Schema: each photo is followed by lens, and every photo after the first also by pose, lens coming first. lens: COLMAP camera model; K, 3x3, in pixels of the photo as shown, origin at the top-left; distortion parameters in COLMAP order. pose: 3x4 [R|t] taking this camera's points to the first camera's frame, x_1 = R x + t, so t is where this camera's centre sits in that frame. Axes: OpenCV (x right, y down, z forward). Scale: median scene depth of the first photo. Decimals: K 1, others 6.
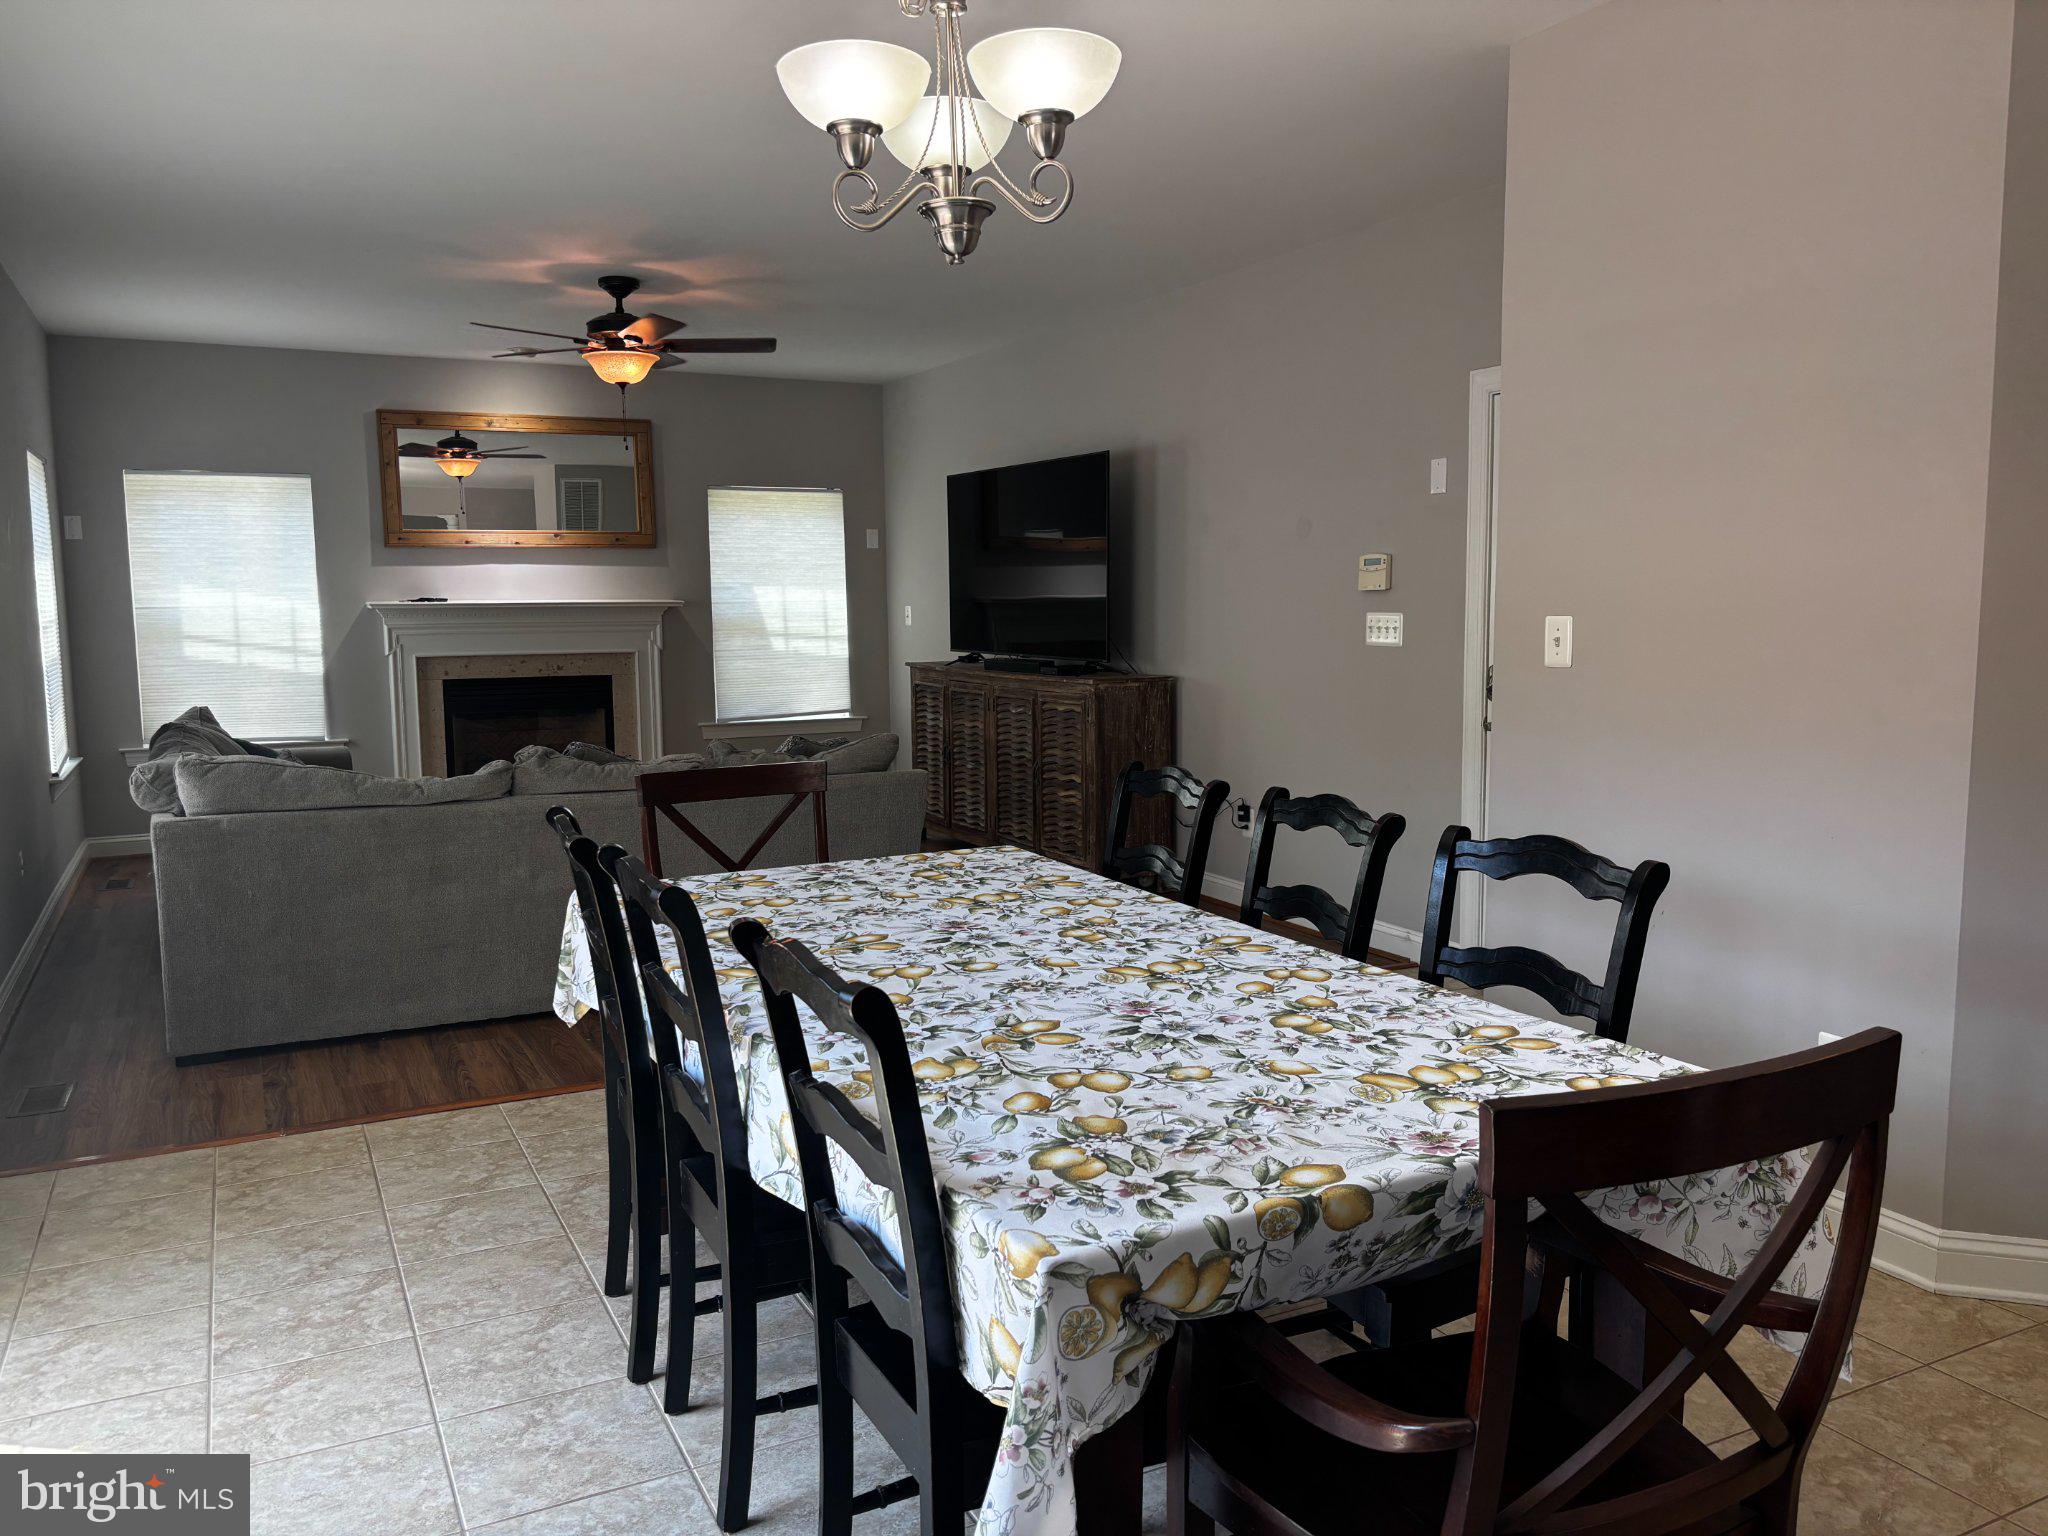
lens RADIAL K [[1511.3, 0, 1024.0], [0, 1511.3, 768.0], [0, 0, 1]] dist [-0.003860, -0.003235]
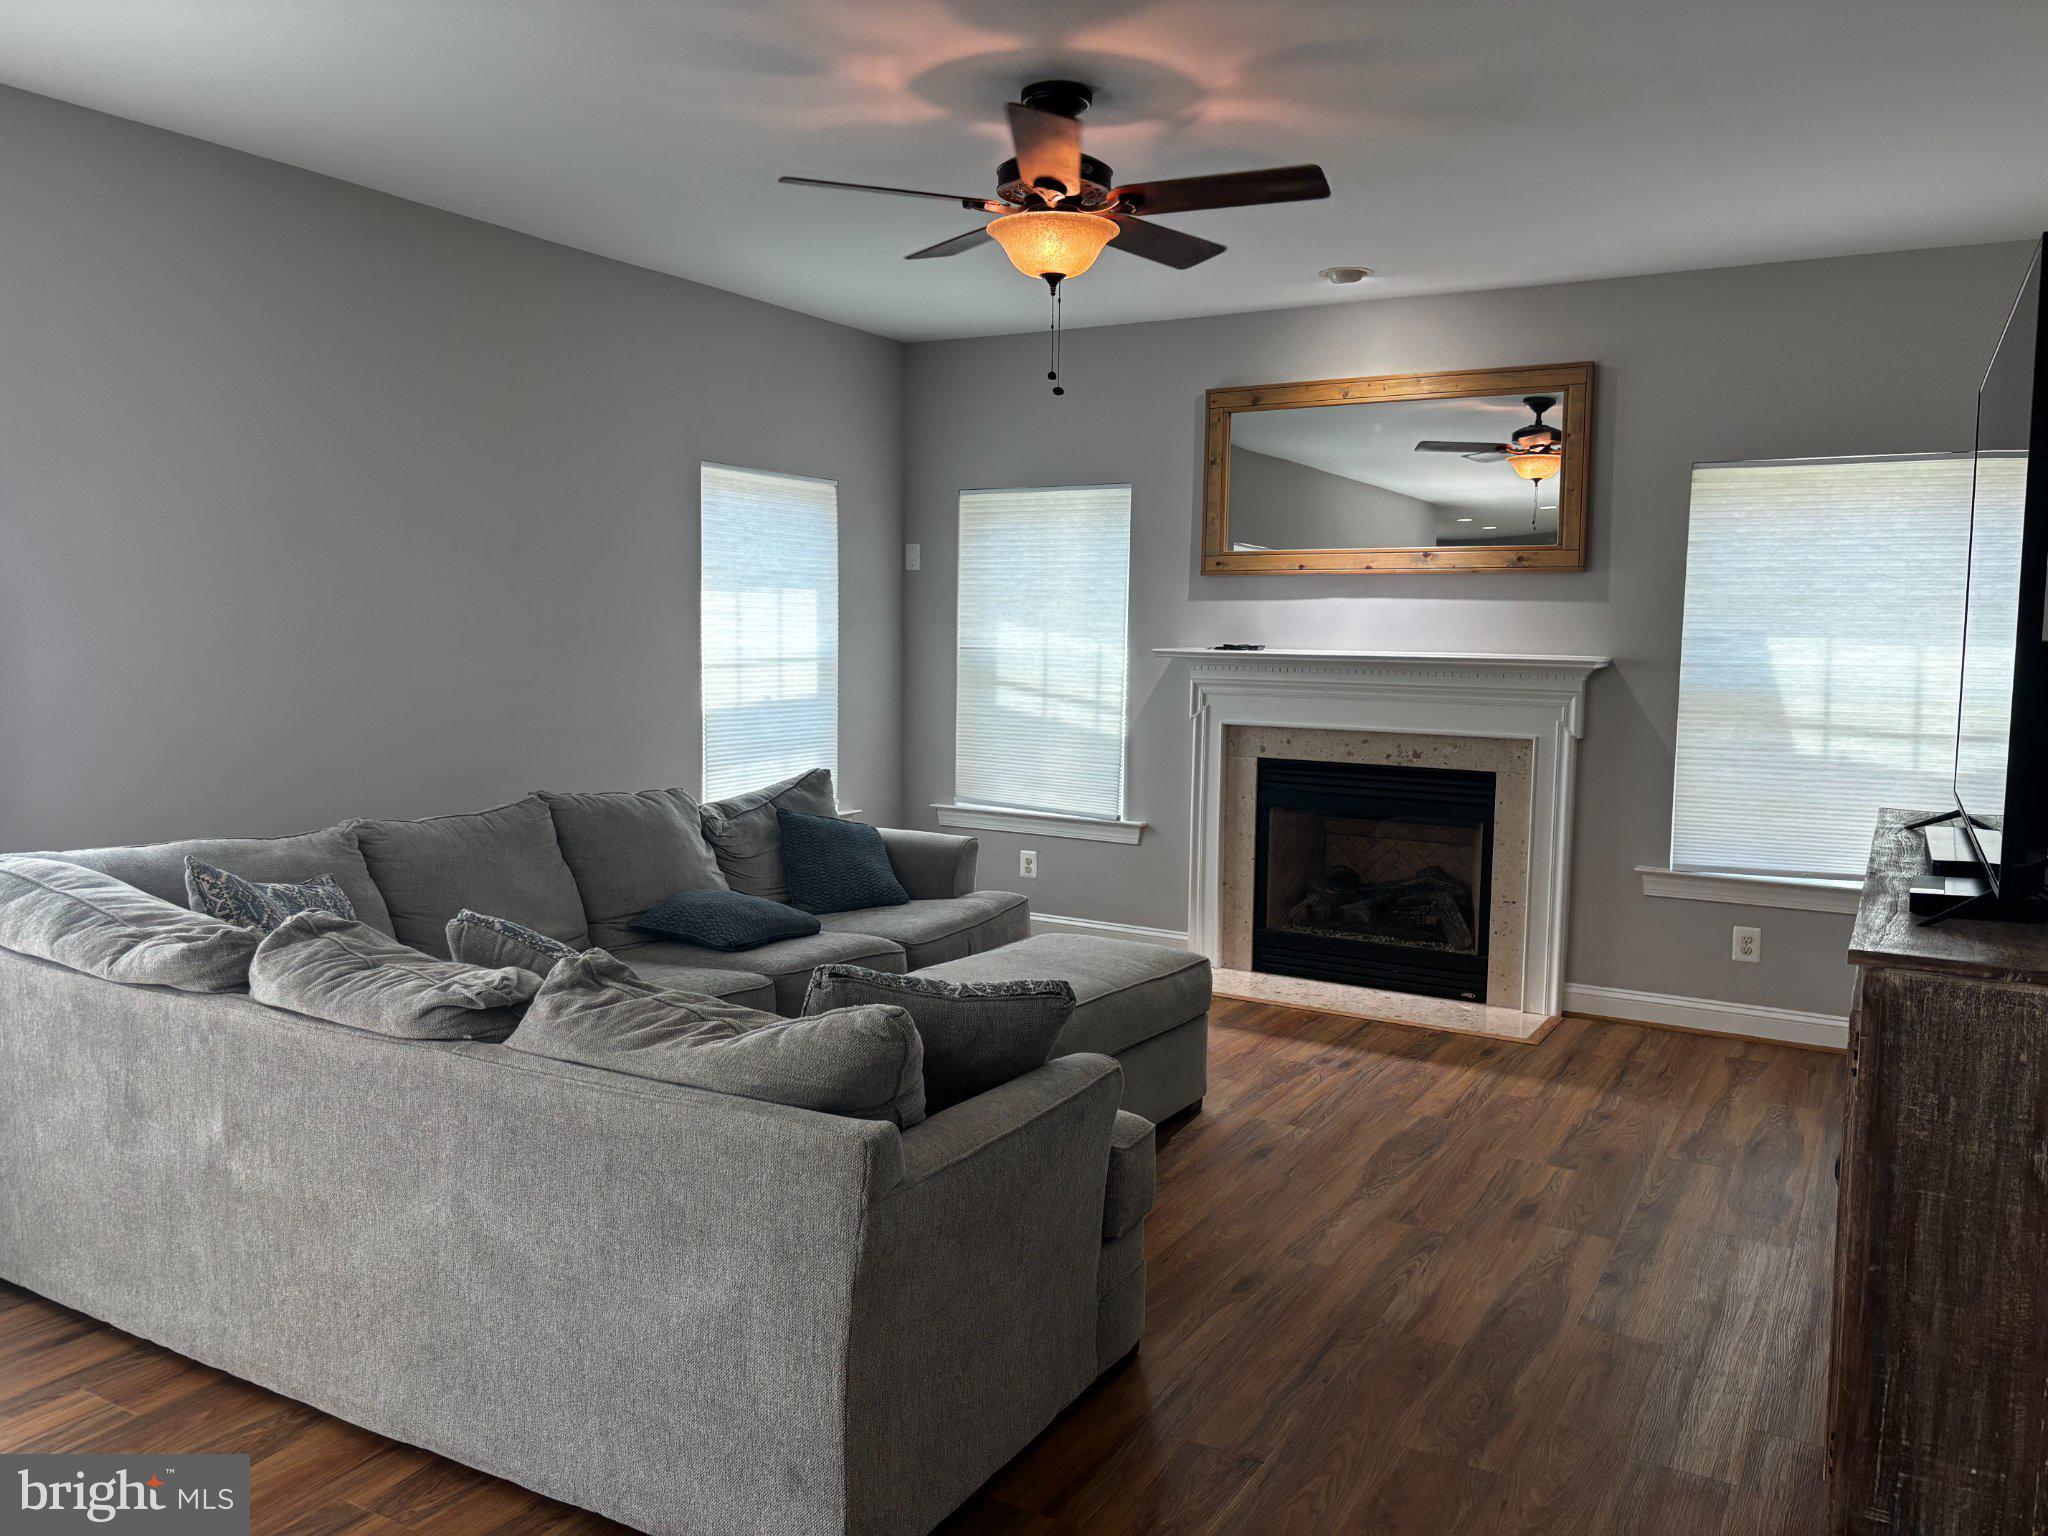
lens RADIAL K [[1511.3, 0, 1024.0], [0, 1511.3, 768.0], [0, 0, 1]] dist [-0.003860, -0.003235]
pose [[0.535878, 0.091821, -0.839288, 0.167110], [-0.114545, 0.992784, 0.035479, -0.068461], [0.836489, 0.077124, 0.542529, 0.532484]]
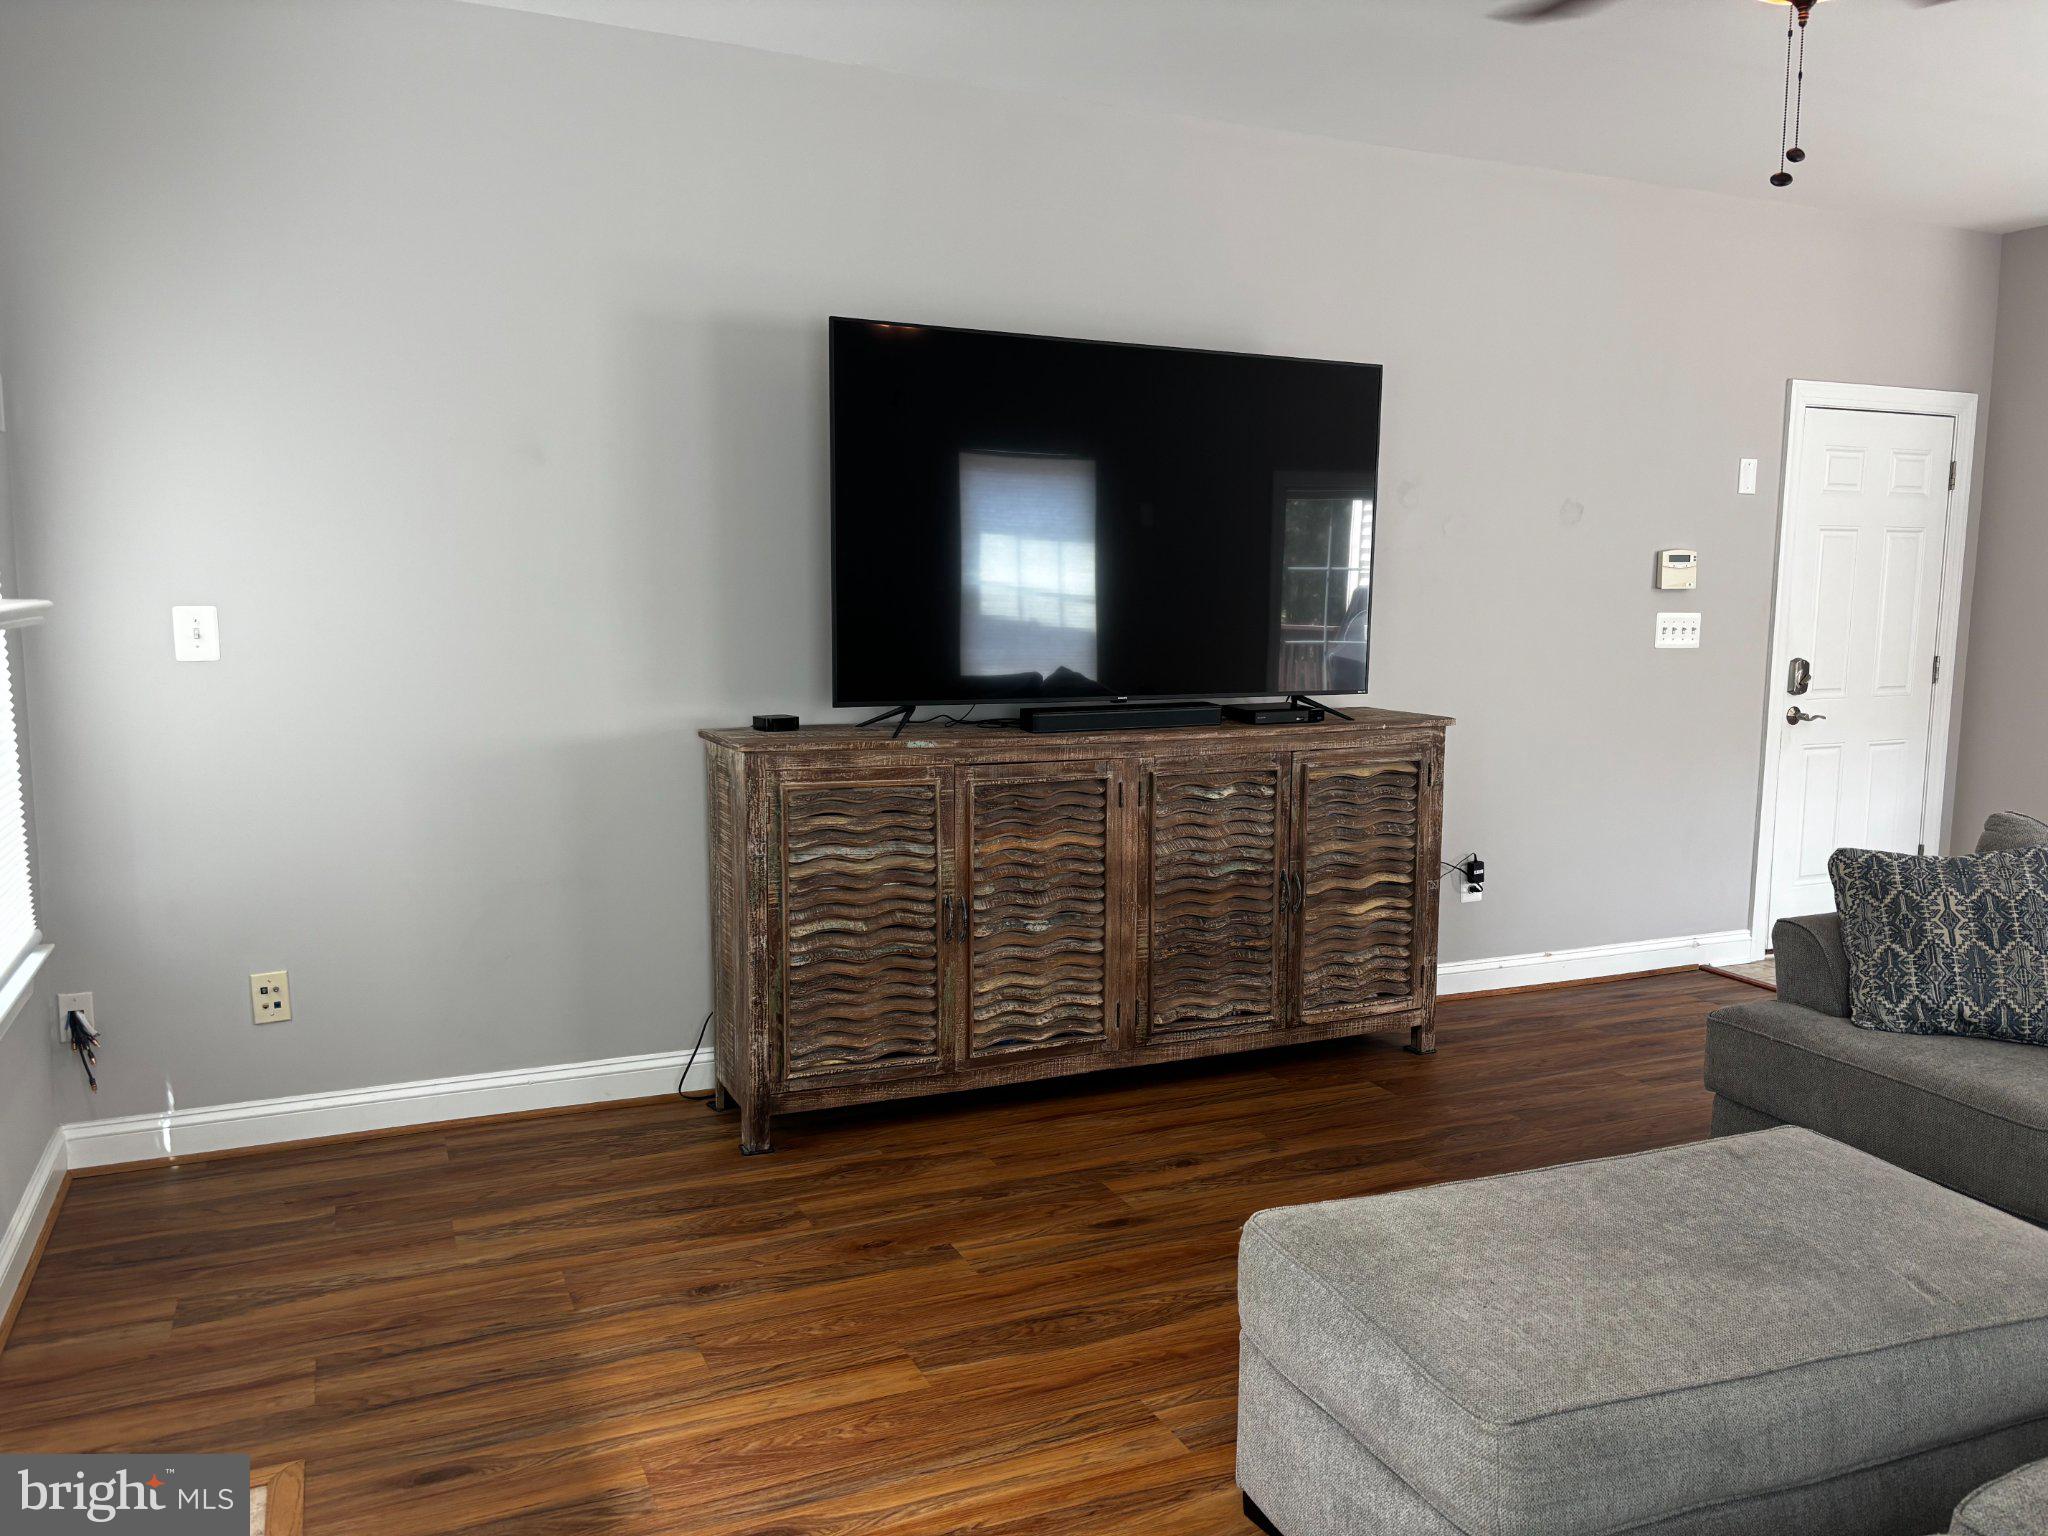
lens RADIAL K [[1627.1, 0, 1024.0], [0, 1627.1, 768.0], [0, 0, 1]] dist [0.007710, 0.002088]
pose [[0.040613, -0.111281, 0.992959, -0.524337], [0.101339, 0.989113, 0.106705, -0.103707], [-0.994023, 0.096292, 0.051448, 0.901676]]
